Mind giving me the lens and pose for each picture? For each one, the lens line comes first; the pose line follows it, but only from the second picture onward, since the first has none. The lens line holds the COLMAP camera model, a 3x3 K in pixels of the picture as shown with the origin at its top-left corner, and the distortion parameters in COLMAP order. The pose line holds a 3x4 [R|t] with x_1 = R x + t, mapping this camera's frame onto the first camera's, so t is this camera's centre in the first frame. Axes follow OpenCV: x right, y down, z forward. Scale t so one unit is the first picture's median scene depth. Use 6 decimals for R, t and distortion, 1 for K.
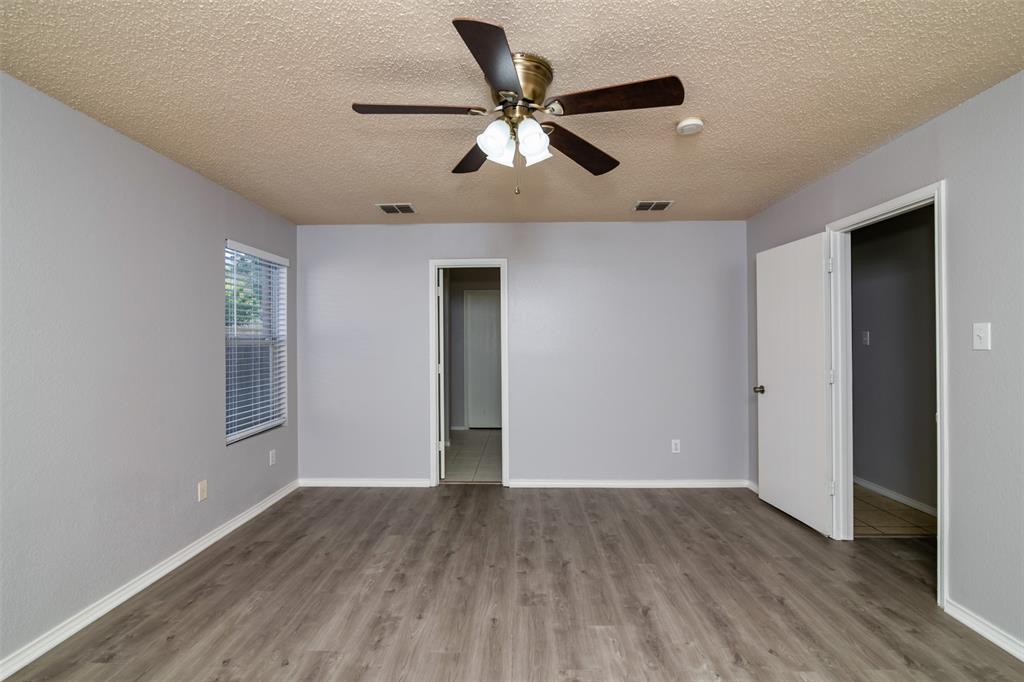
lens RADIAL K [[469.9, 0, 512.3], [0, 469.9, 341.8], [0, 0, 1]] dist [-0.003158, 0.001167]
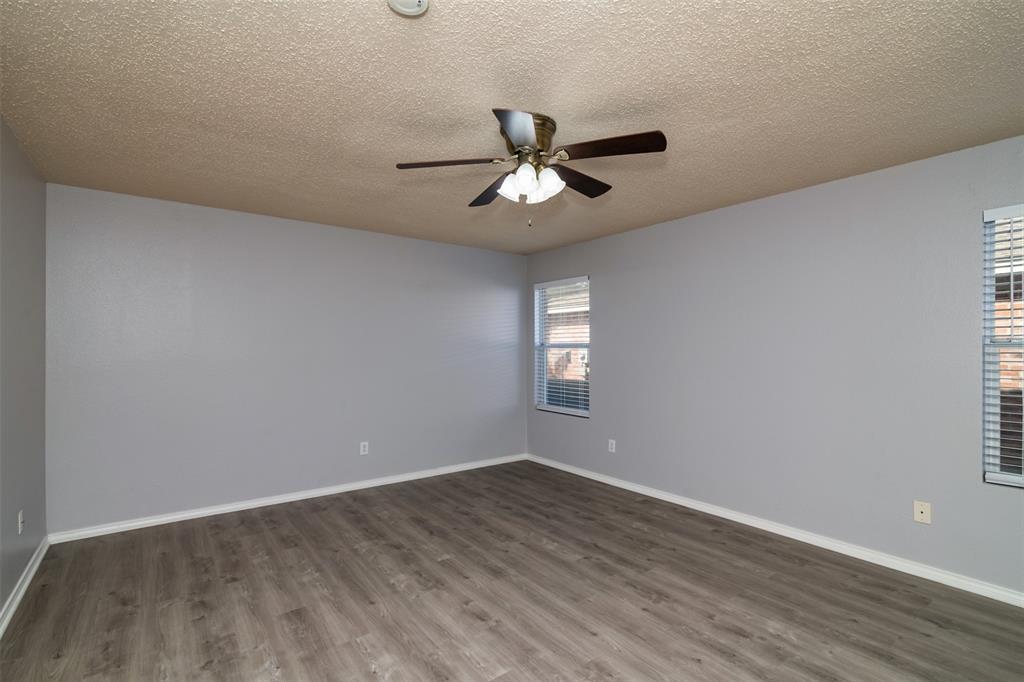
lens RADIAL K [[469.9, 0, 512.2], [0, 469.9, 344.1], [0, 0, 1]] dist [-0.003158, 0.001167]
pose [[-0.786536, -0.001578, -0.617543, 0.658829], [0.004812, 0.999951, -0.008683, -0.001030], [0.617526, -0.009801, -0.786490, 1.576434]]
